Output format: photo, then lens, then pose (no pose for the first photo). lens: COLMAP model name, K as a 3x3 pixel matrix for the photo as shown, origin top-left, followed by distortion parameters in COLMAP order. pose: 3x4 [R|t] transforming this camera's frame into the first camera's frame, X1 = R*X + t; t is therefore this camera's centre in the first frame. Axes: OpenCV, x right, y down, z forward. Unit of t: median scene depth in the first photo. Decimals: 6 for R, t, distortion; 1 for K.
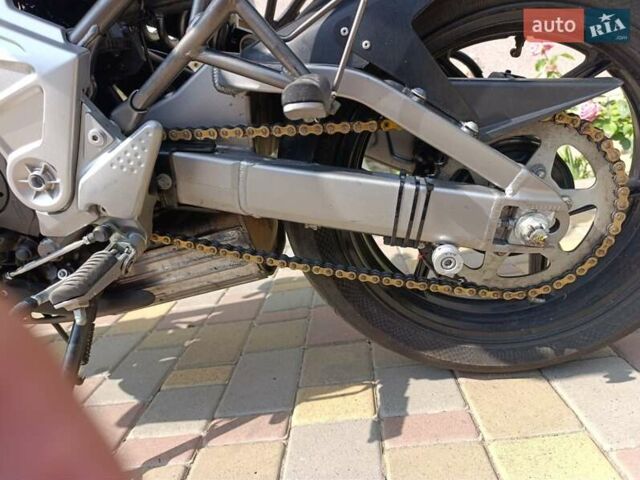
lens RADIAL K [[444.1, 0, 320.0], [0, 444.1, 240.0], [0, 0, 1]] dist [0.034052, -0.042451]
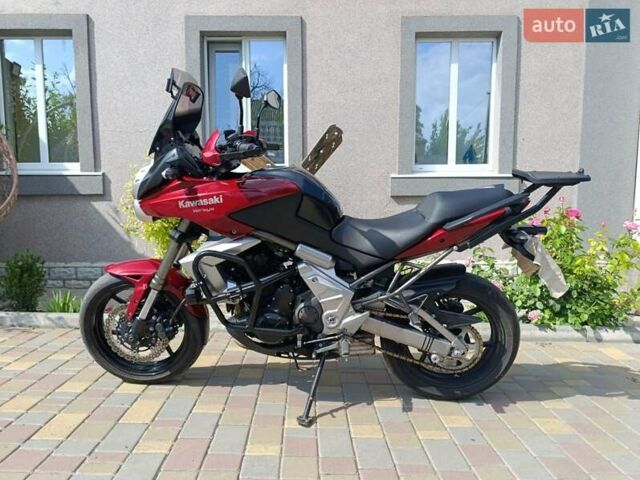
lens RADIAL K [[444.1, 0, 320.0], [0, 444.1, 240.0], [0, 0, 1]] dist [0.034052, -0.042451]
pose [[0.980475, 0.170380, 0.098177, -0.940922], [-0.154362, 0.976174, -0.152504, -0.163808], [-0.121822, 0.134371, 0.983414, -2.118851]]
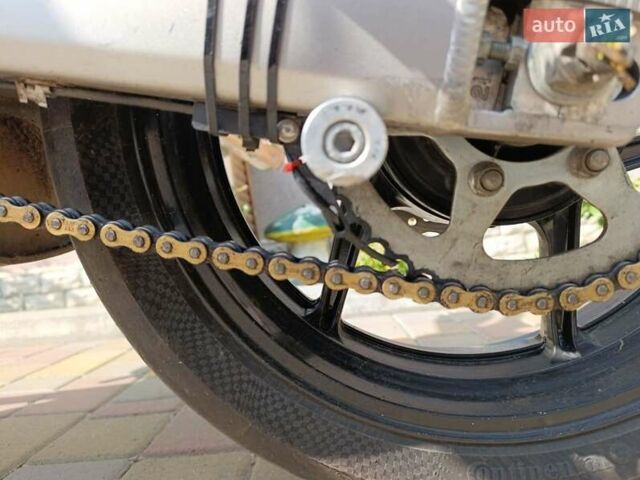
lens RADIAL K [[466.8, 0, 320.0], [0, 466.8, 240.0], [0, 0, 1]] dist [-0.008830, -0.004257]
pose [[0.996936, 0.063061, 0.046277, 0.204564], [-0.049374, 0.966212, -0.252974, 0.168940], [-0.060667, 0.249915, 0.966366, 0.536266]]
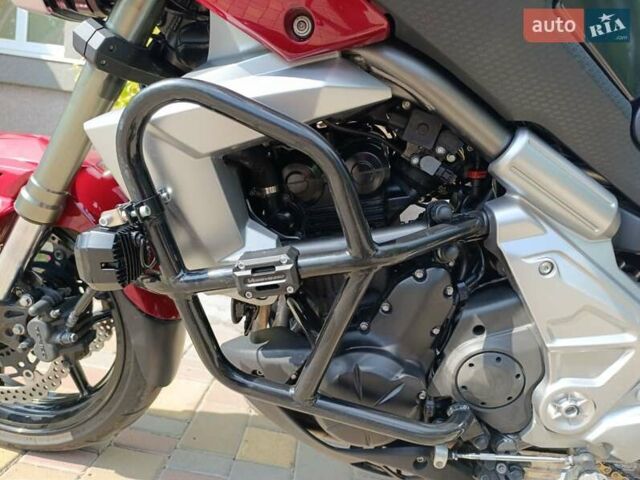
lens RADIAL K [[444.1, 0, 320.0], [0, 444.1, 240.0], [0, 0, 1]] dist [0.034052, -0.042451]
pose [[0.946947, 0.314461, 0.066374, -1.114938], [-0.307937, 0.946876, -0.092740, -0.189818], [-0.092011, 0.067381, 0.993476, -0.041063]]
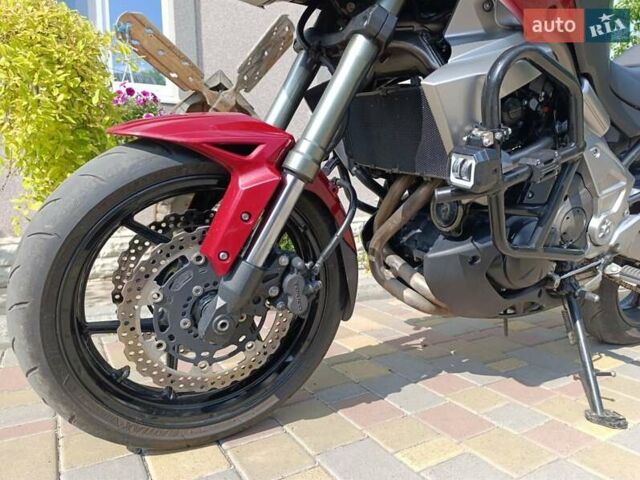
lens RADIAL K [[444.1, 0, 320.0], [0, 444.1, 240.0], [0, 0, 1]] dist [0.034052, -0.042451]
pose [[0.816213, 0.105488, 0.568039, -2.250304], [0.000153, 0.983151, -0.182797, 0.224298], [-0.577751, 0.149289, 0.802444, 0.104046]]
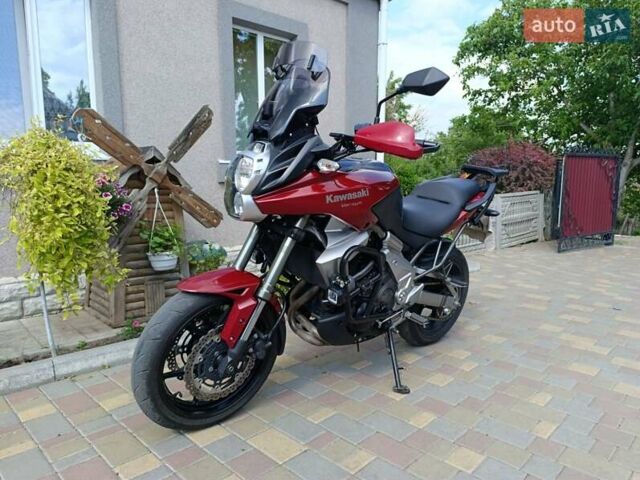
lens RADIAL K [[444.1, 0, 320.0], [0, 444.1, 240.0], [0, 0, 1]] dist [0.034052, -0.042451]
pose [[0.648870, 0.070406, 0.757635, -3.391857], [0.065406, 0.986864, -0.147724, -0.076770], [-0.758083, 0.145407, 0.635741, -0.879807]]
